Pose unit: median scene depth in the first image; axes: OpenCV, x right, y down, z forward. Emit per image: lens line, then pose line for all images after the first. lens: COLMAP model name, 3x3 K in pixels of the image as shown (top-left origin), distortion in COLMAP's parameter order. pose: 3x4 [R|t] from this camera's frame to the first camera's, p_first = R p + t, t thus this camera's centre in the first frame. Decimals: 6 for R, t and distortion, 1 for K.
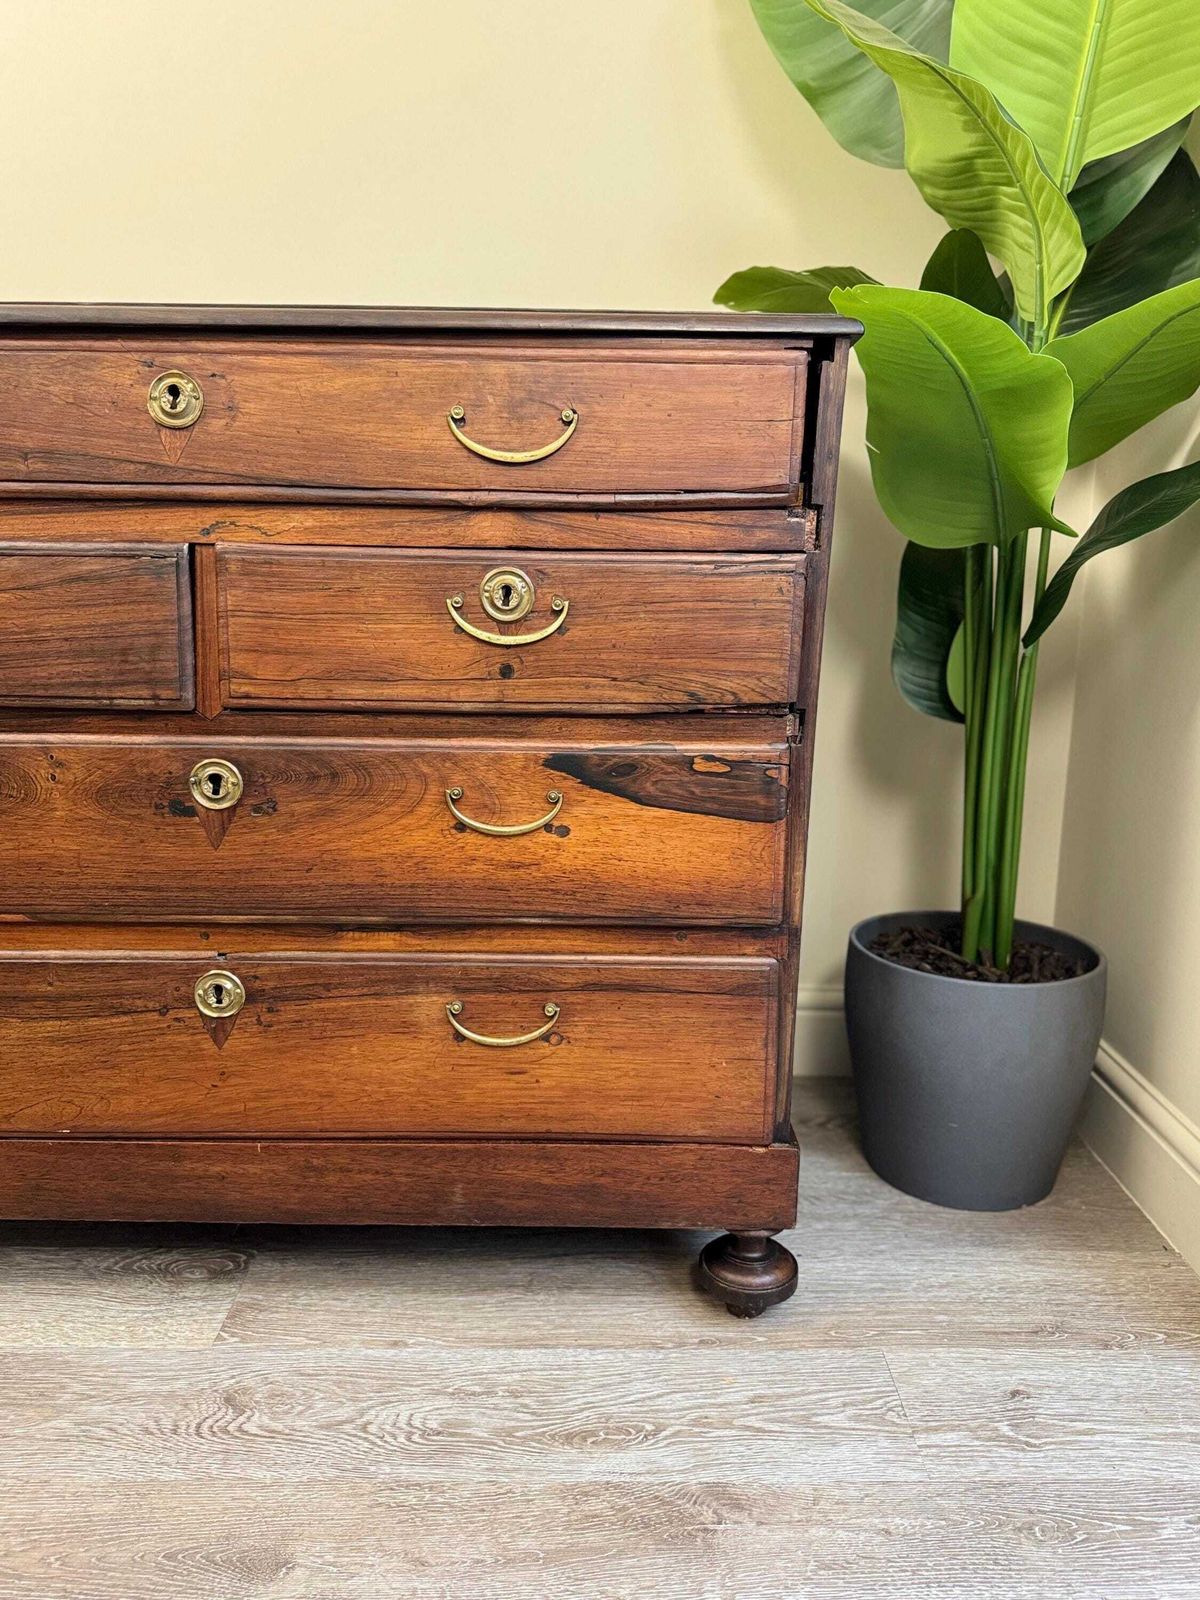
lens RADIAL K [[1177.7, 0, 615.6], [0, 1177.7, 812.4], [0, 0, 1]] dist [0.004300, -0.030712]
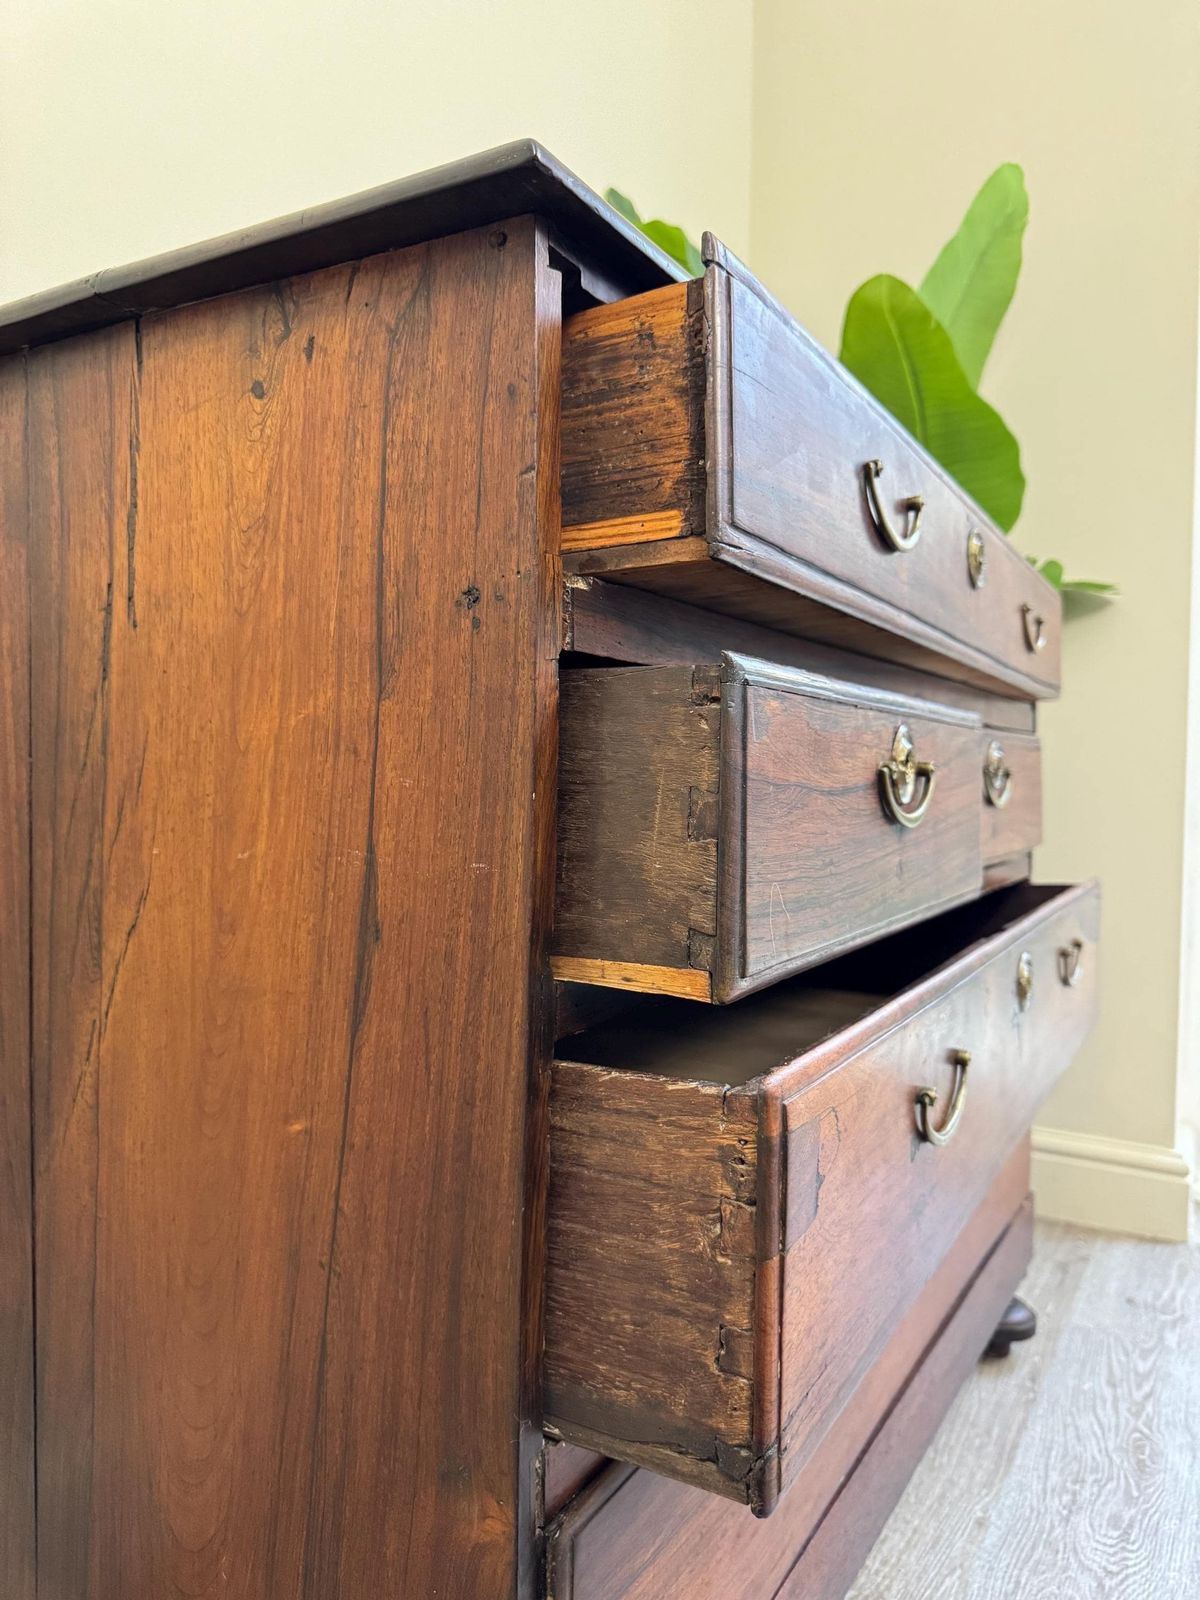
lens RADIAL K [[1177.7, 0, 593.6], [0, 1177.7, 801.7], [0, 0, 1]] dist [0.004300, -0.030712]
pose [[0.513329, -0.035756, 0.857447, -1.277660], [0.155072, 0.986550, -0.051698, -0.149937], [-0.844065, 0.159504, 0.511969, 0.749366]]
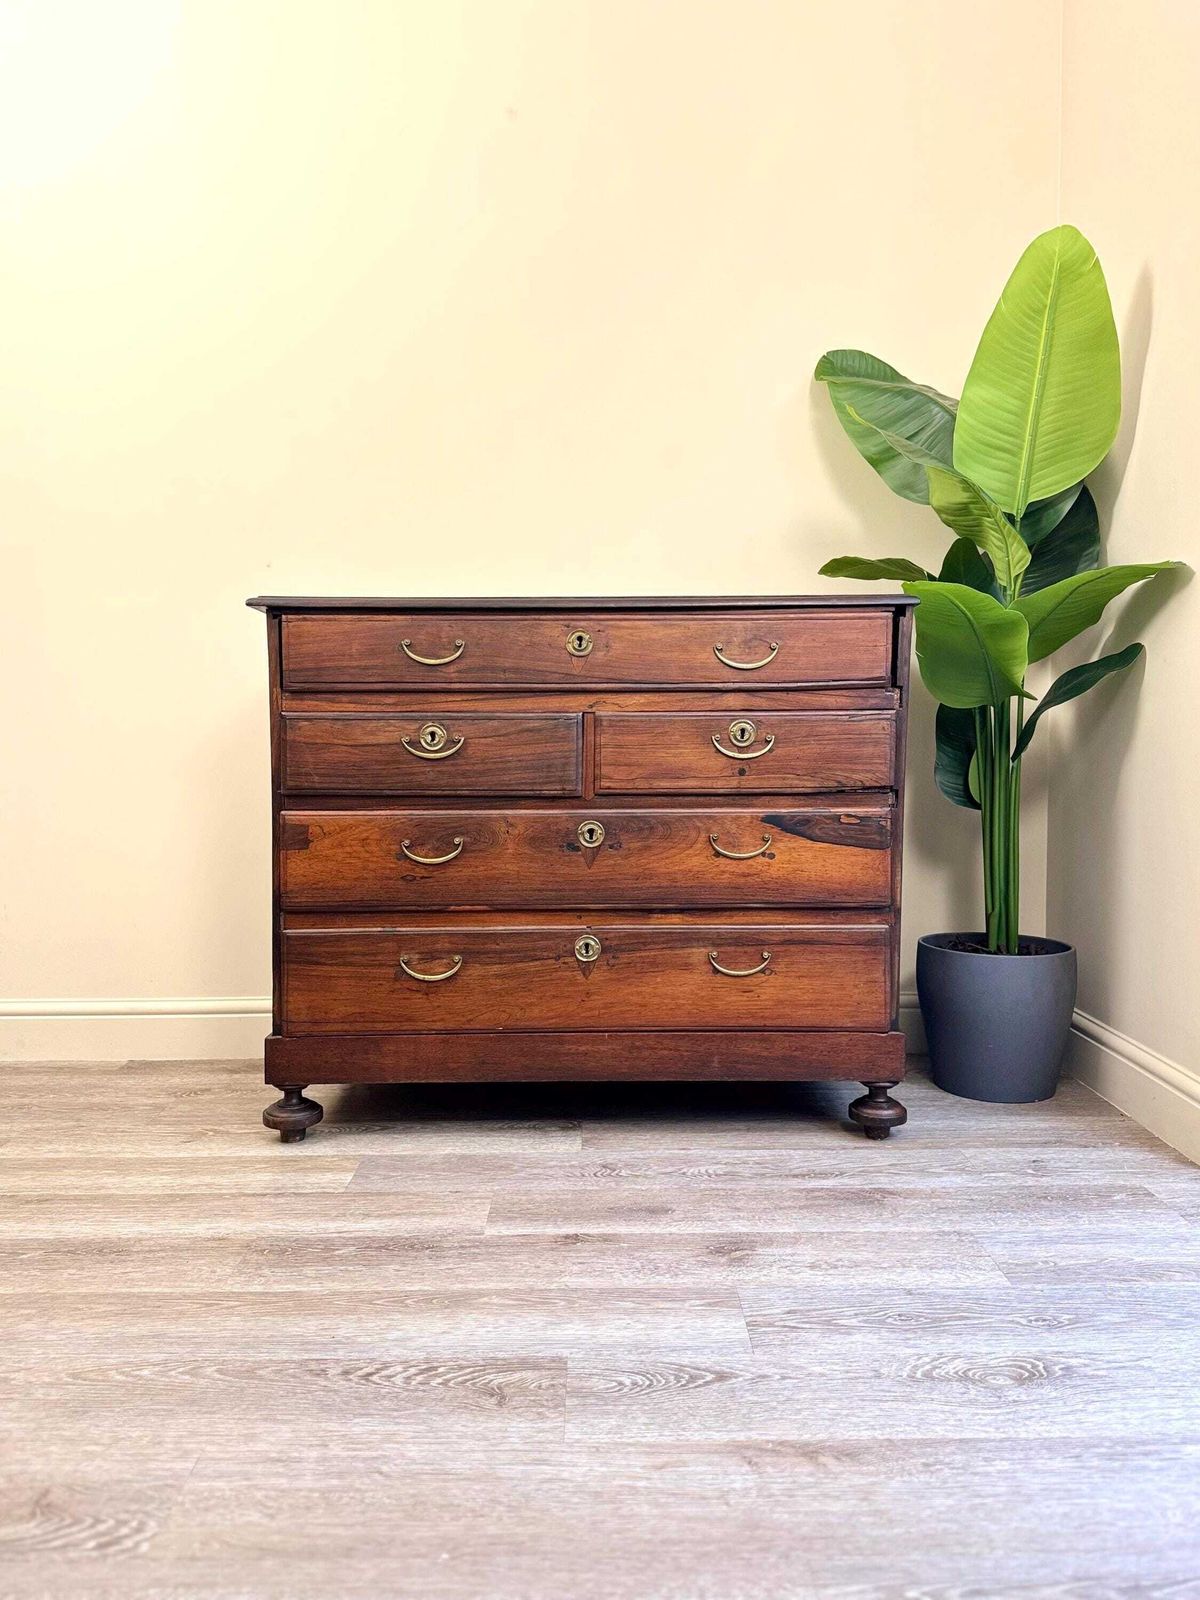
lens RADIAL K [[1151.5, 0, 608.3], [0, 1151.5, 807.9], [0, 0, 1]] dist [0.046817, -0.071700]
pose [[0.999730, -0.019645, -0.012438, -0.296632], [0.017559, 0.988535, -0.149969, 0.222531], [0.015242, 0.149710, 0.988613, -0.890079]]
